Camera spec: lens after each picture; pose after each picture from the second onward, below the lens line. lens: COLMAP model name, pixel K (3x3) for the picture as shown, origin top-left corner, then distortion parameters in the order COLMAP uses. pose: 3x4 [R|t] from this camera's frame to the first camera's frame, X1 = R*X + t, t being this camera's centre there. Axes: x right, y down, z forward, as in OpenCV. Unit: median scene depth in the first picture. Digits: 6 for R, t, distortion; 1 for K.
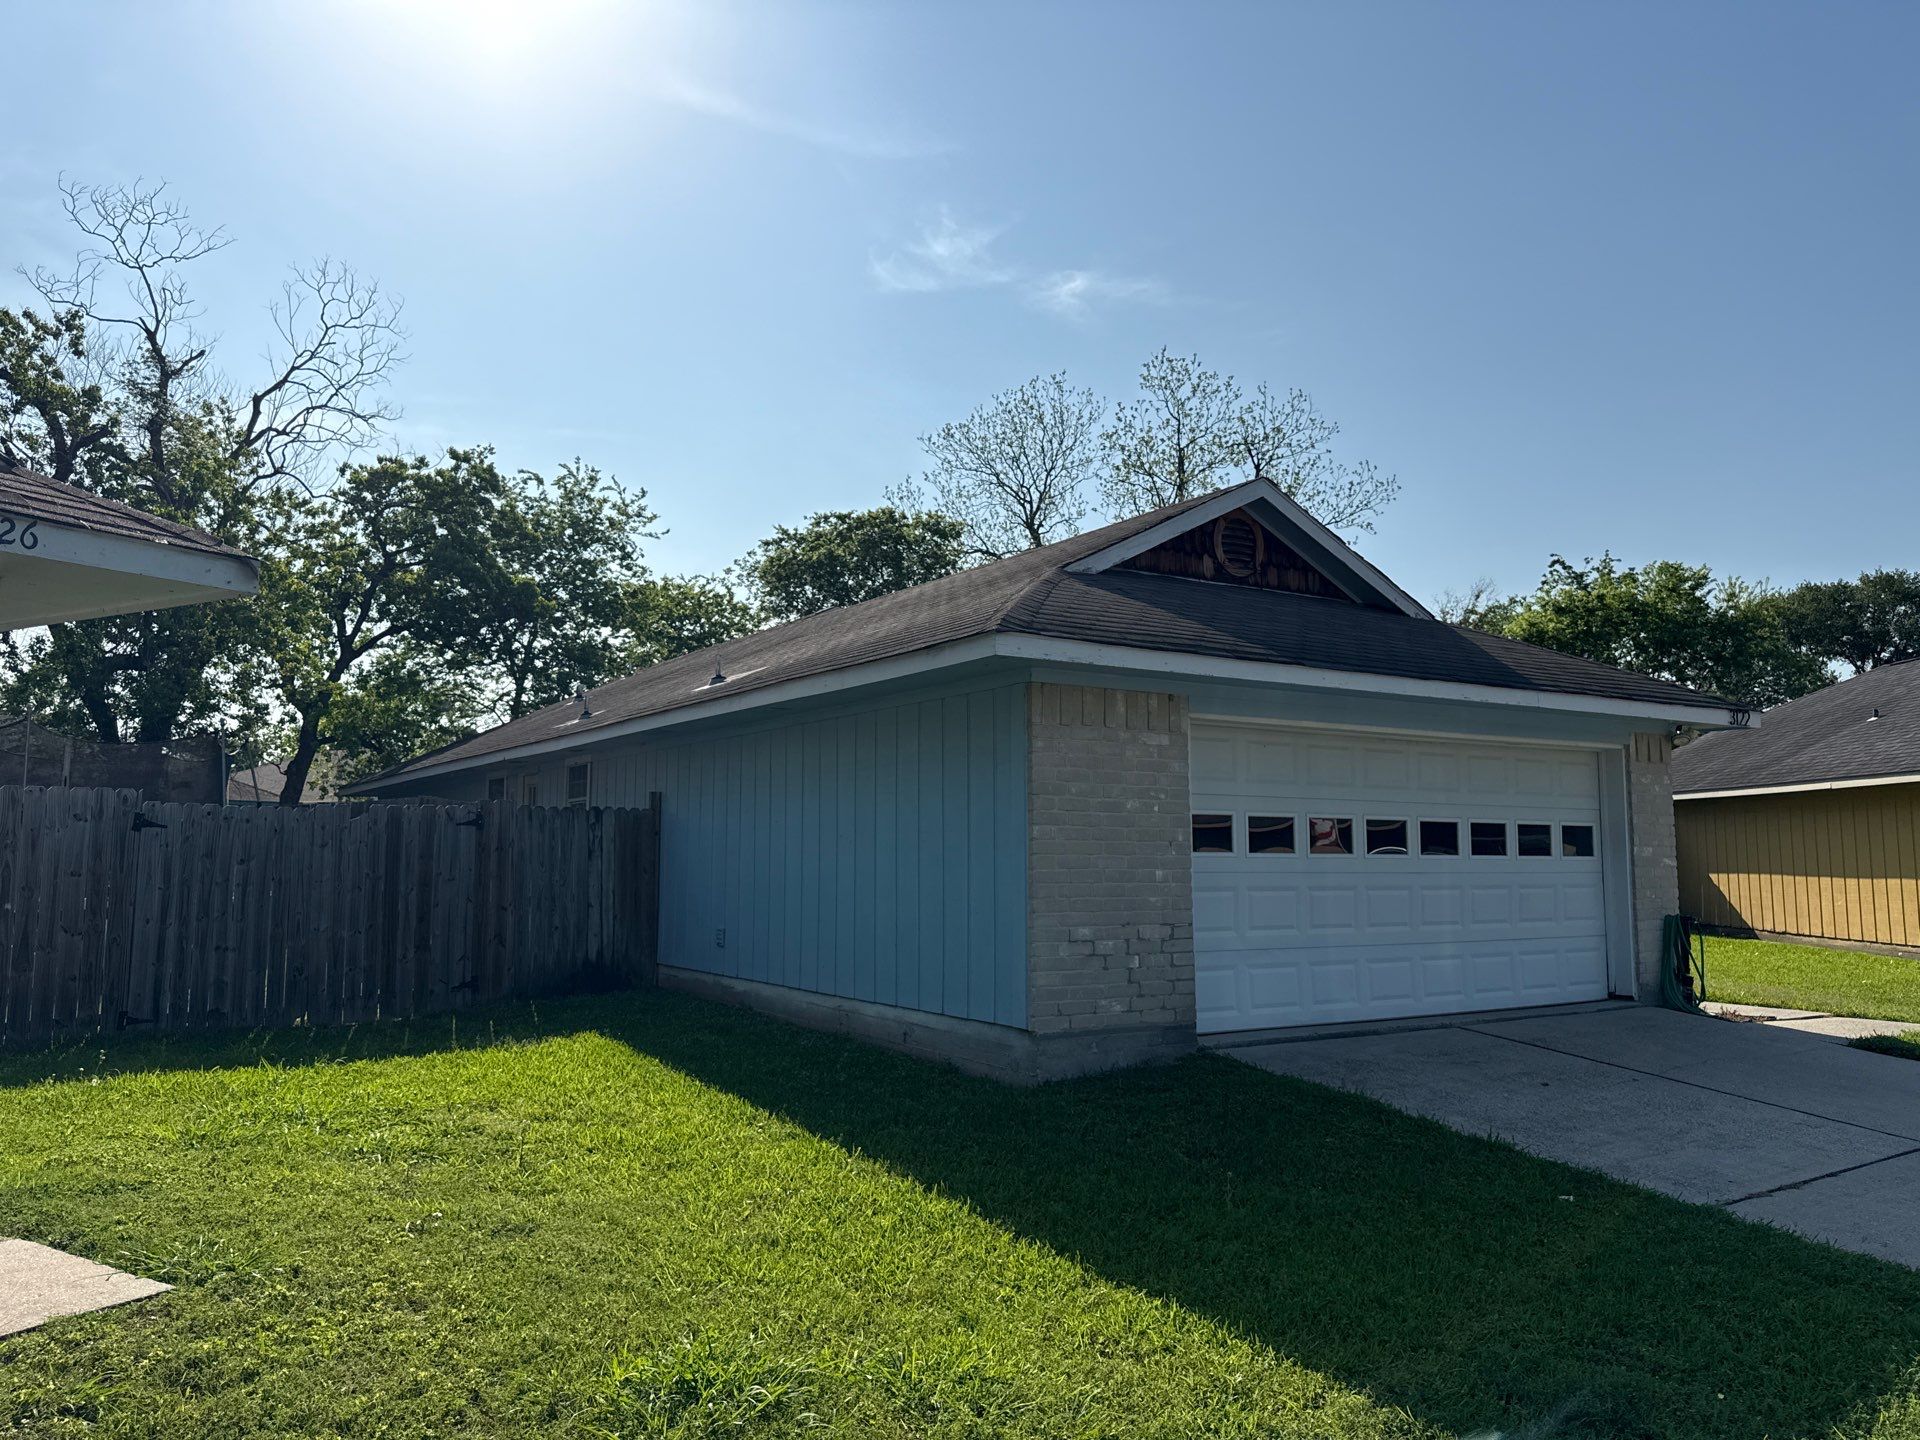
lens RADIAL K [[1345.5, 0, 934.0], [0, 1345.5, 720.5], [0, 0, 1]] dist [0.059150, -0.001929]
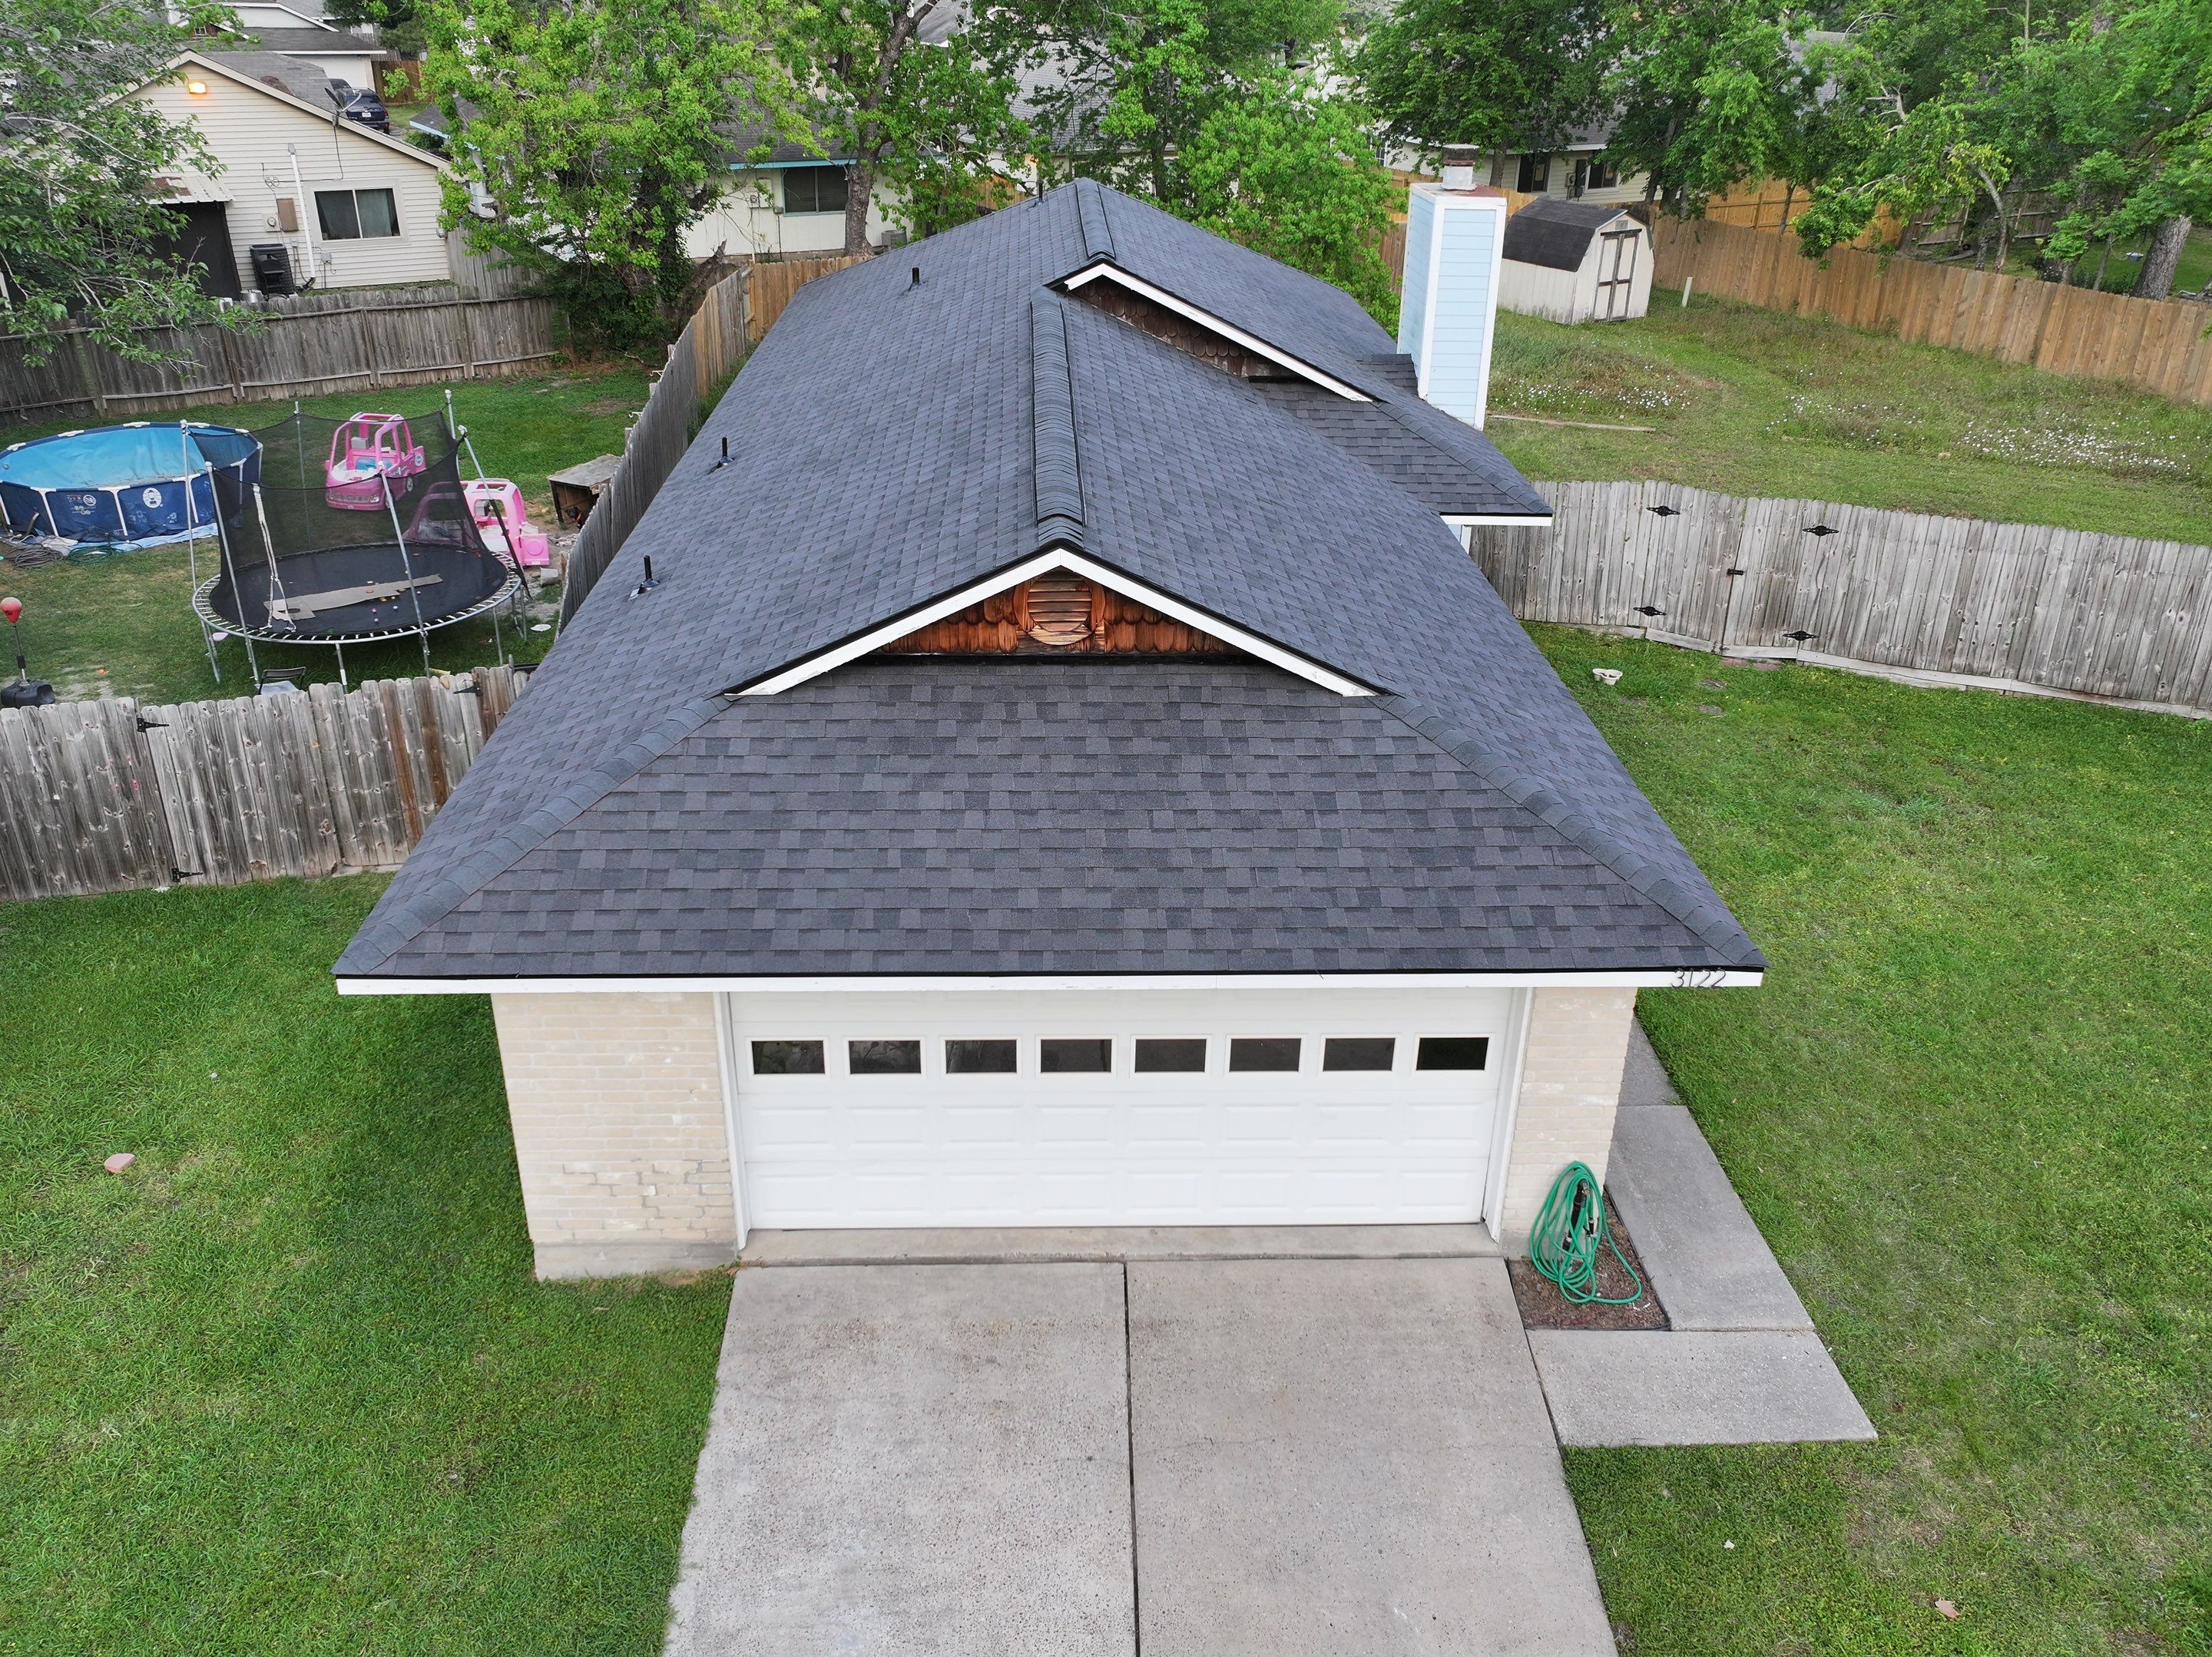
lens RADIAL K [[1774.1, 0, 1105.4], [0, 1774.1, 830.4], [0, 0, 1]] dist [0.012138, -0.012022]
pose [[0.868526, 0.230811, -0.438622, 0.783119], [0.031111, 0.857822, 0.513005, -0.582752], [0.494666, -0.459204, 0.737860, 0.265704]]
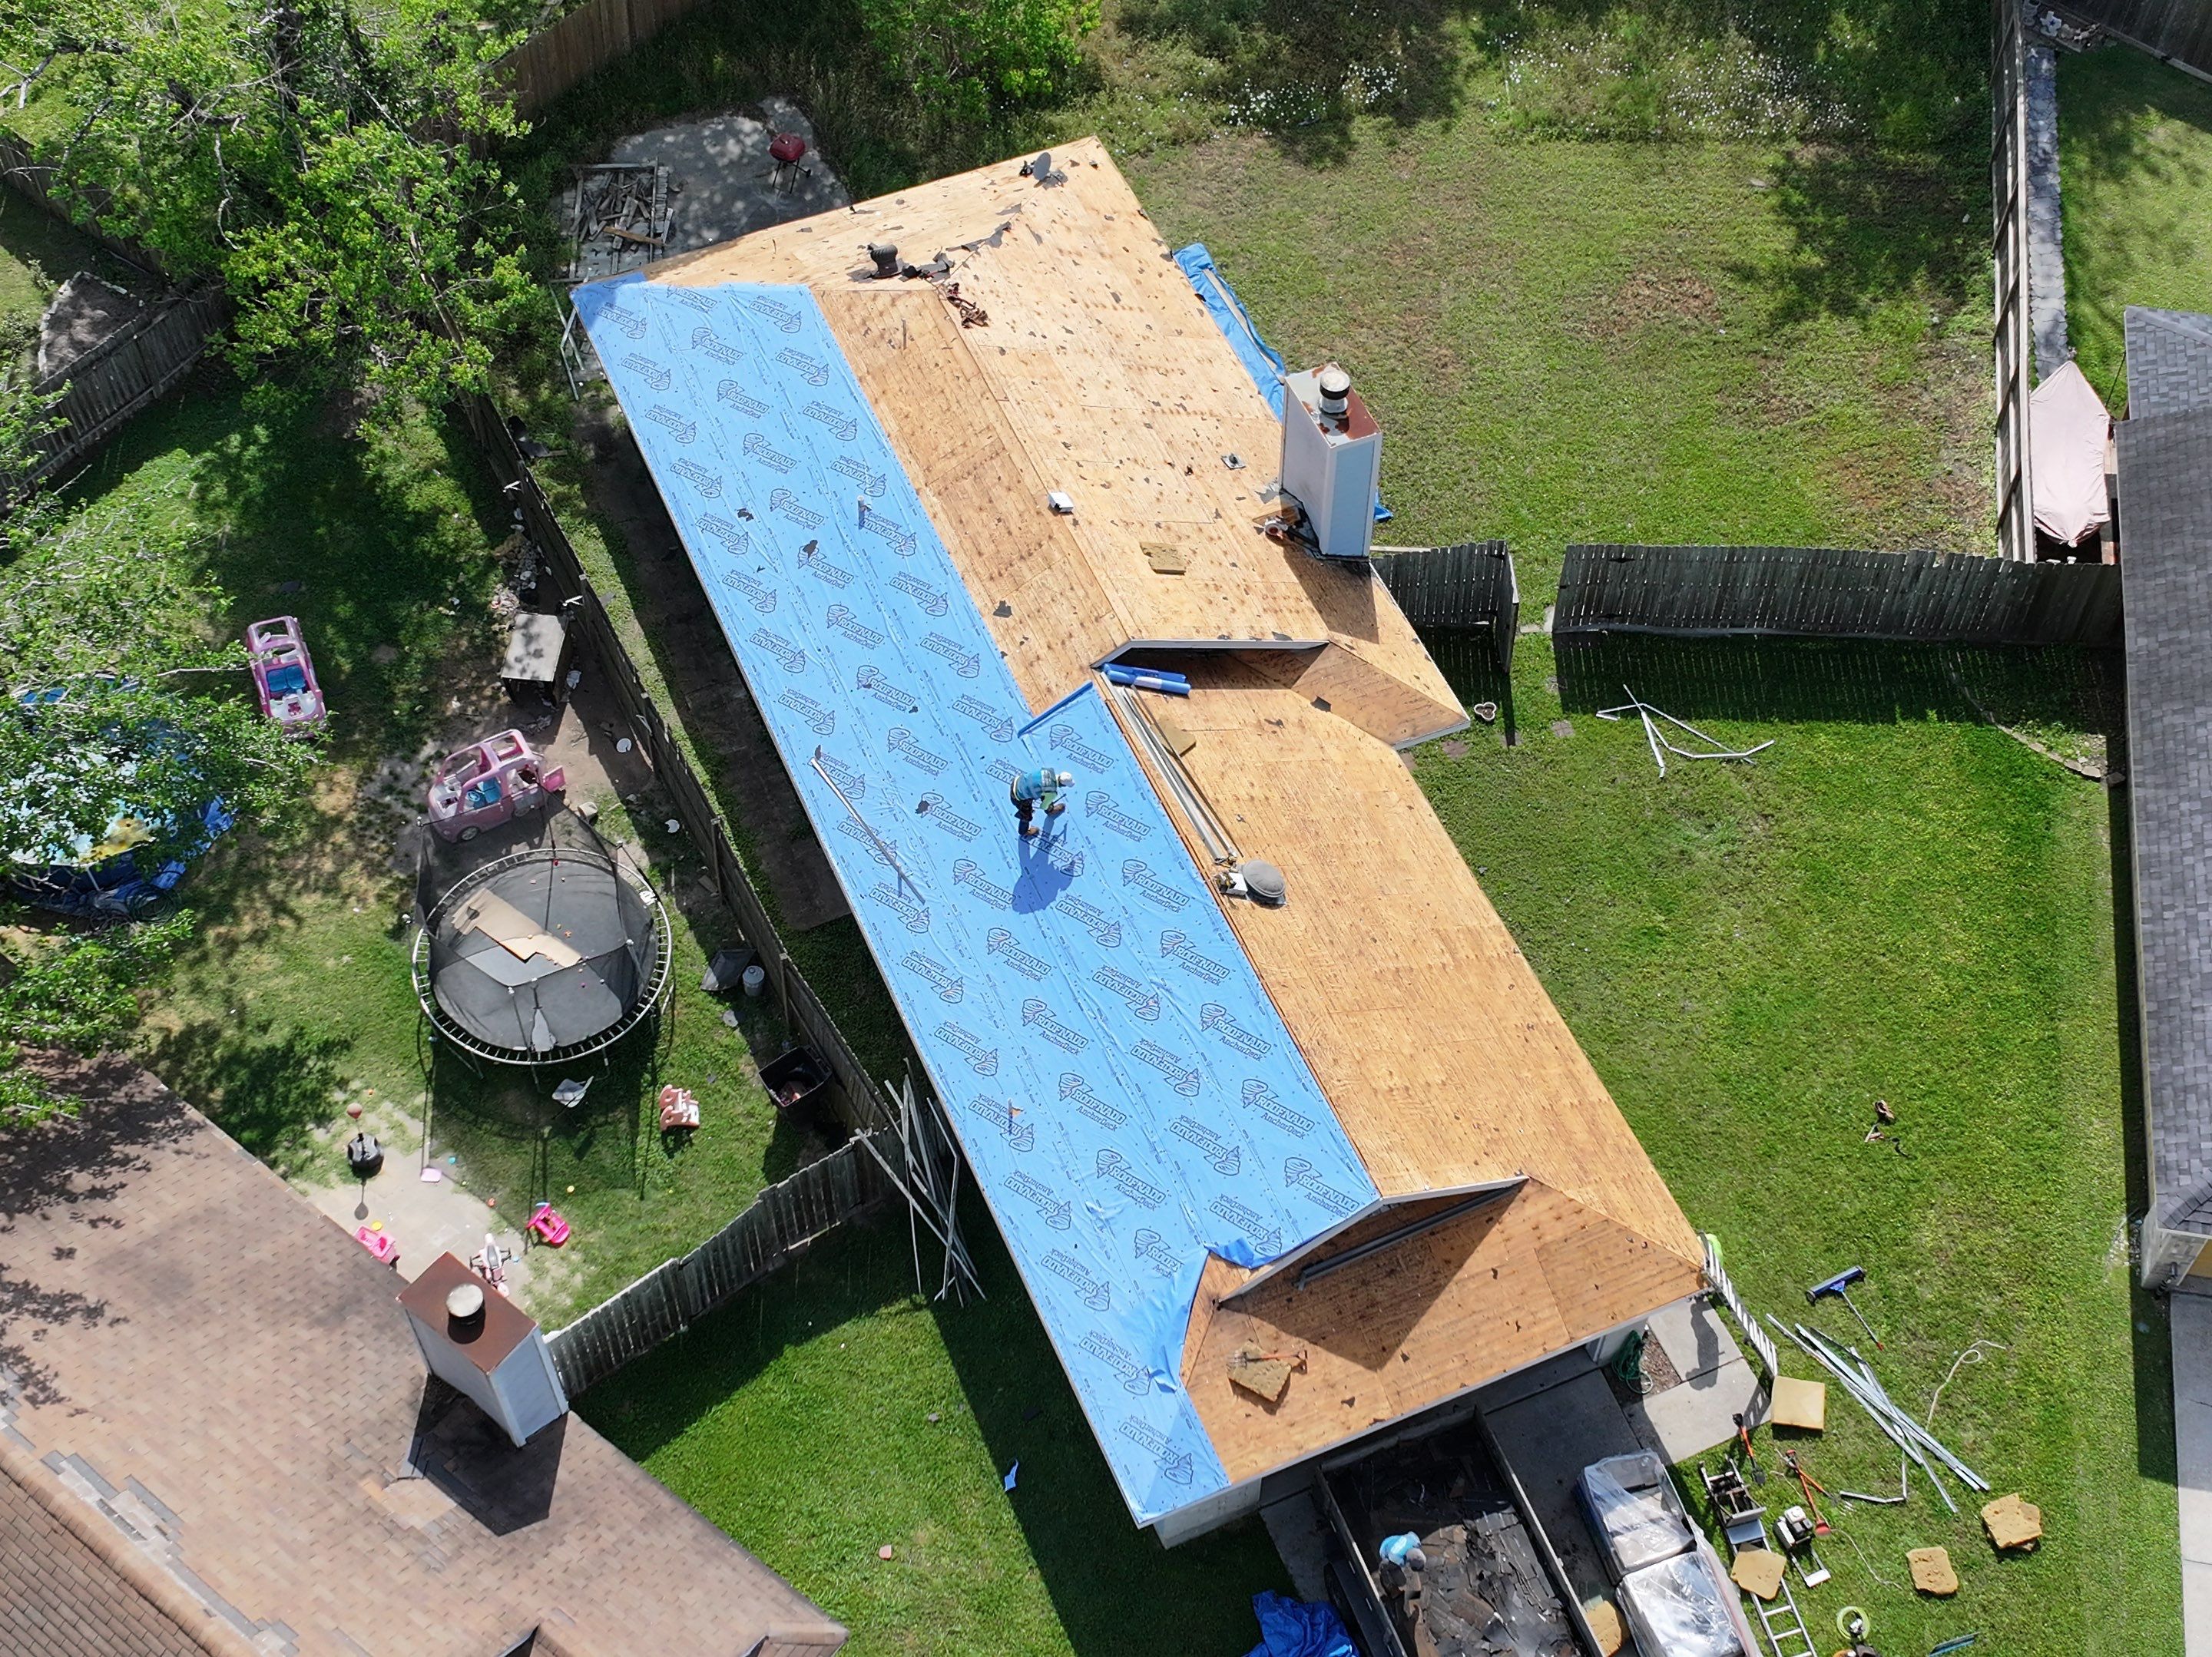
lens RADIAL K [[2895.8, 0, 1105.3], [0, 2895.8, 822.2], [0, 0, 1]] dist [0.019093, -0.078624]
pose [[0.988938, 0.122531, -0.083592, 0.172833], [0.009819, 0.508243, 0.861157, -3.294347], [0.148004, -0.852452, 0.501418, -0.252157]]
